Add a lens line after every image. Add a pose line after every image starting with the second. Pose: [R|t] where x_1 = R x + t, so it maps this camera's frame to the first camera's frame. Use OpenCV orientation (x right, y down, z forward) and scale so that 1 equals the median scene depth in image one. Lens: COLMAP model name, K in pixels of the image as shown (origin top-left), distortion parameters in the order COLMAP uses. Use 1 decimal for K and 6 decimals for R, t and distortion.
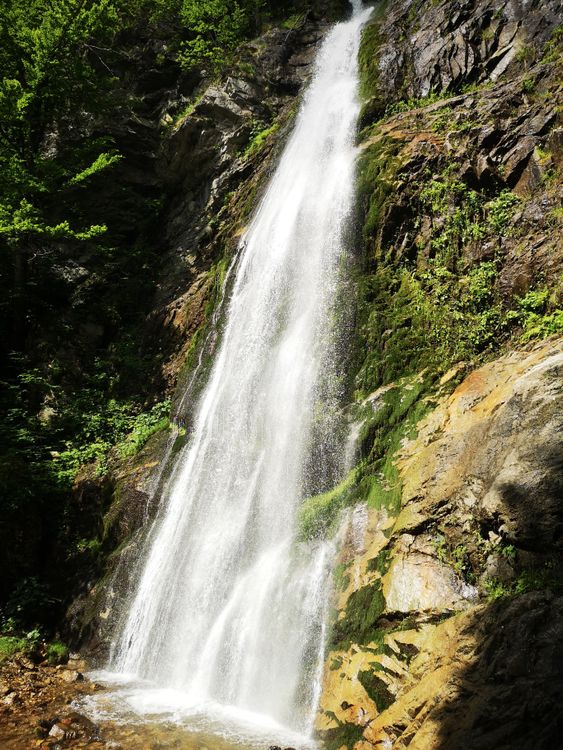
lens RADIAL K [[575.0, 0, 281.5], [0, 575.0, 375.0], [0, 0, 1]] dist [0.052500, -0.047504]
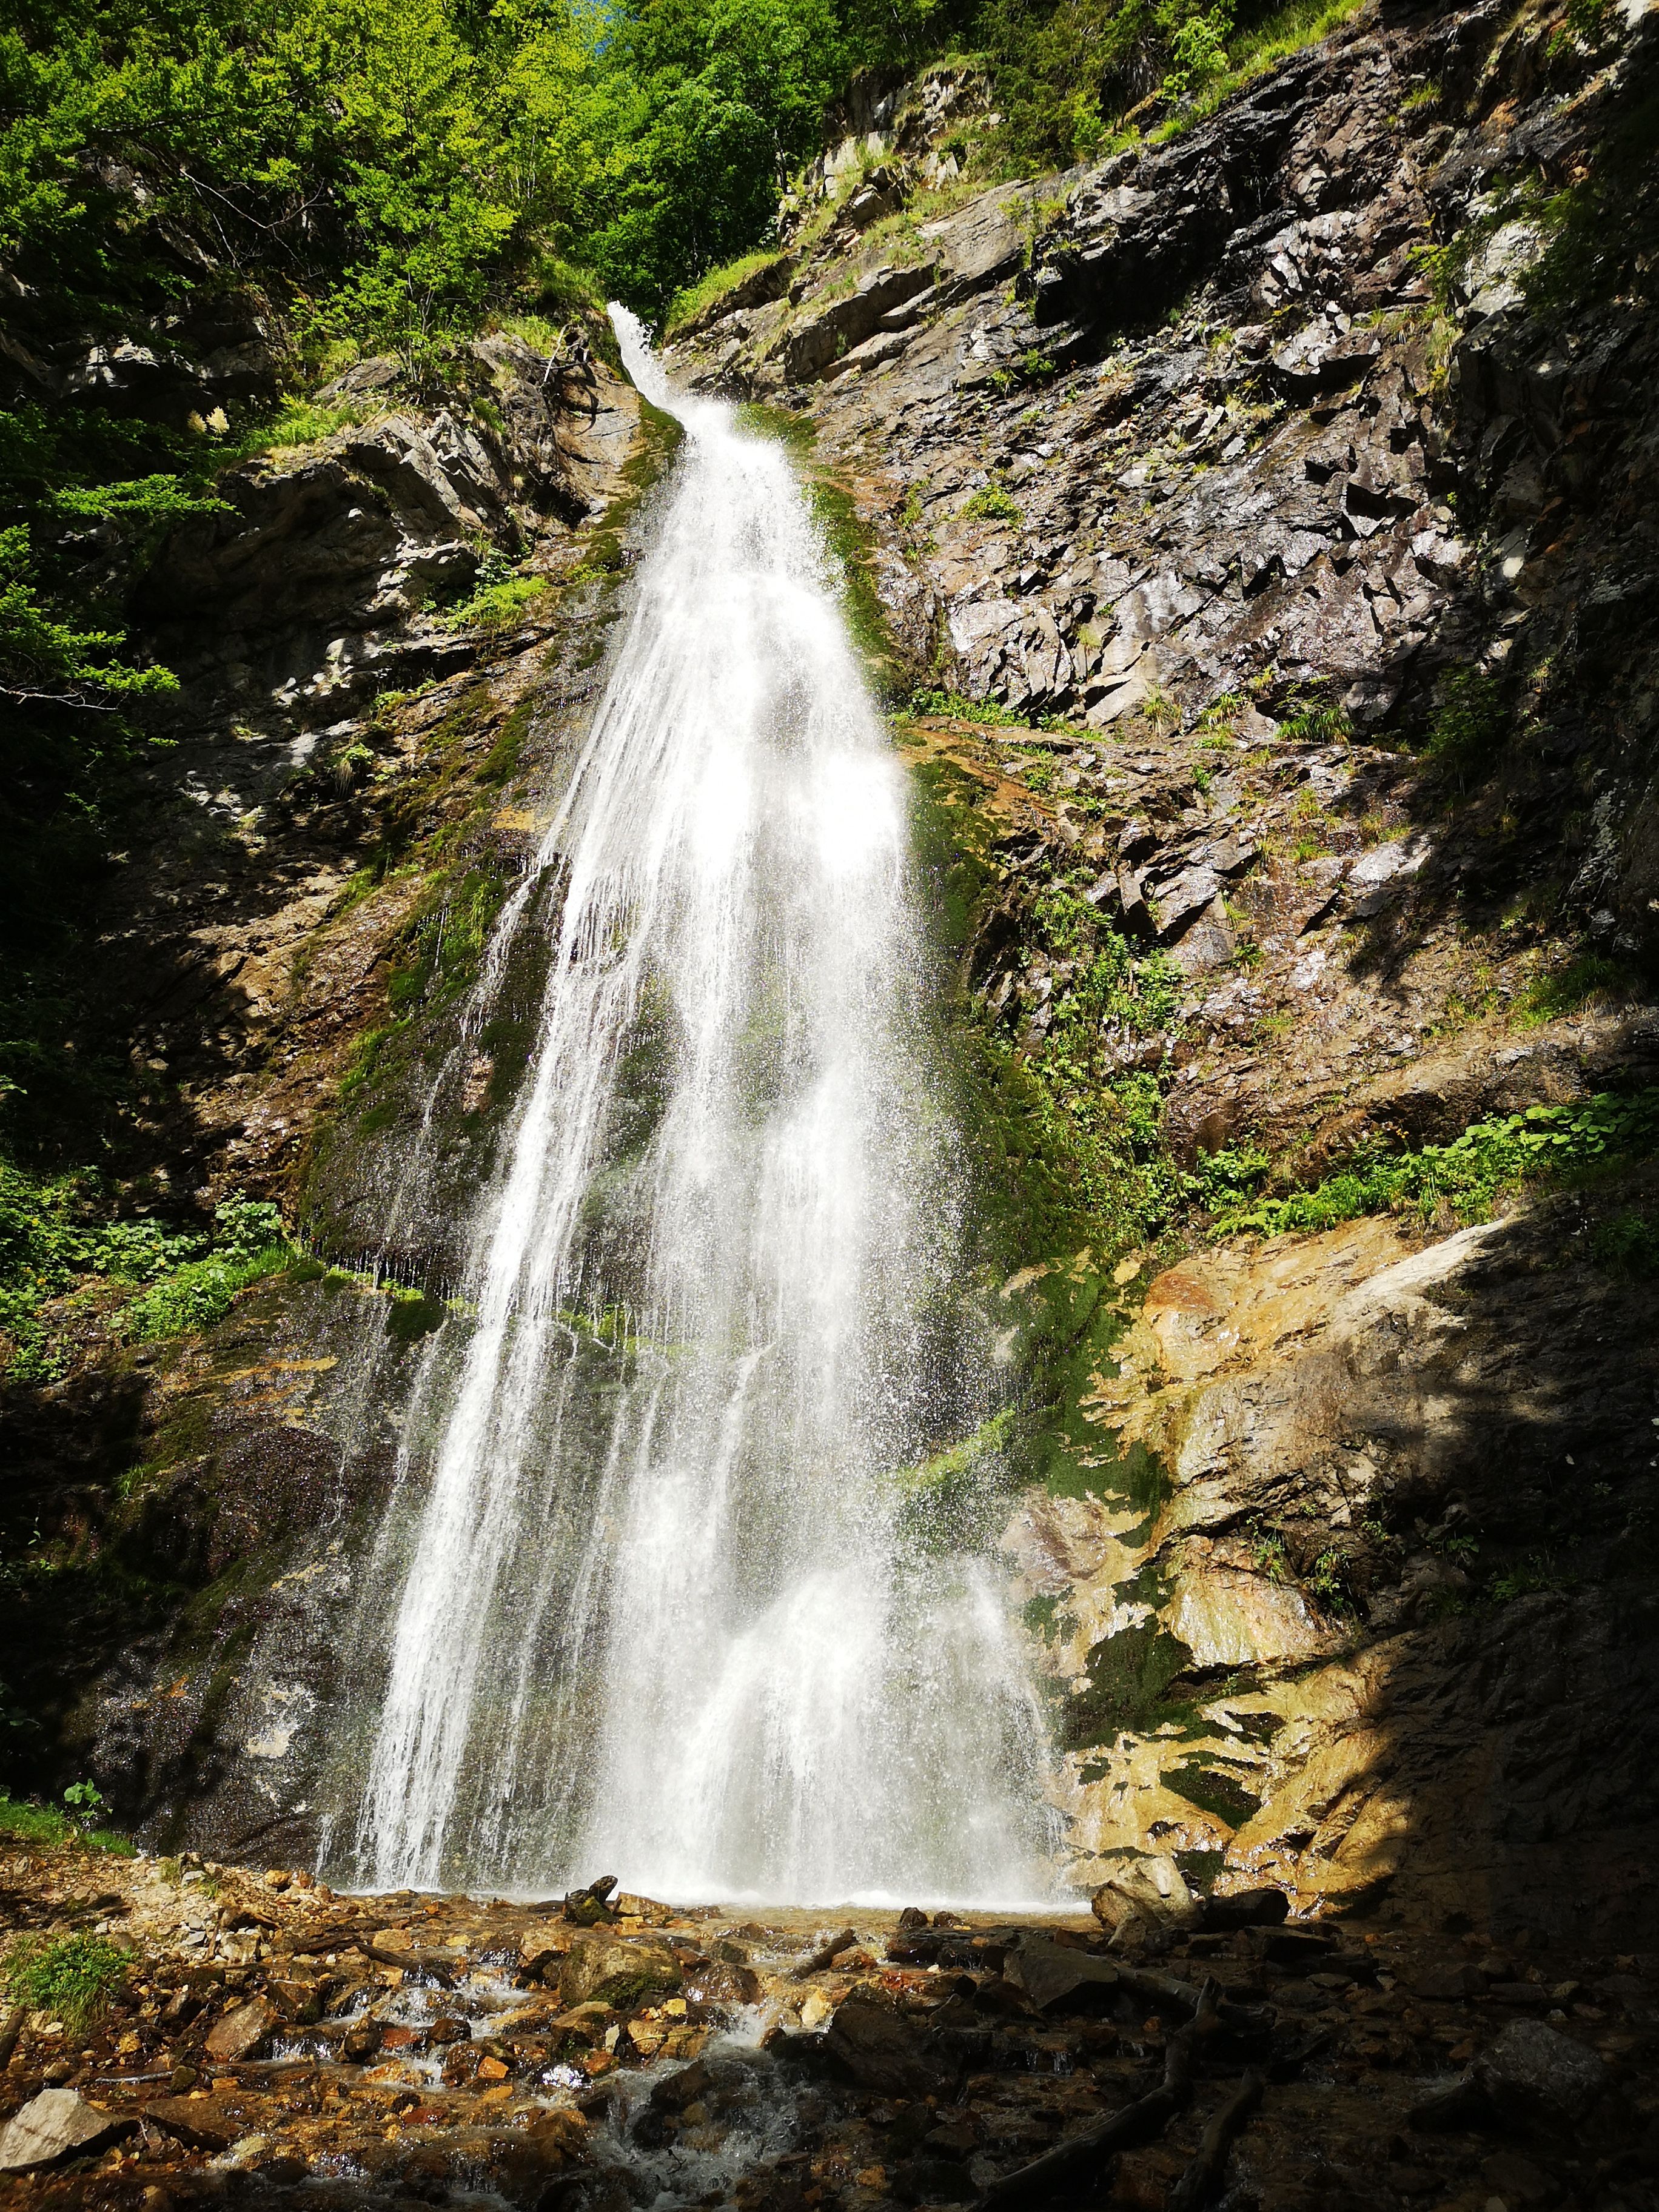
lens RADIAL K [[1695.8, 0, 829.5], [0, 1695.8, 1106.0], [0, 0, 1]] dist [0.052500, -0.047504]
pose [[0.792382, 0.244512, 0.558878, -0.744836], [-0.173936, 0.968683, -0.177196, 0.160346], [-0.584702, 0.043198, 0.810097, -0.083285]]
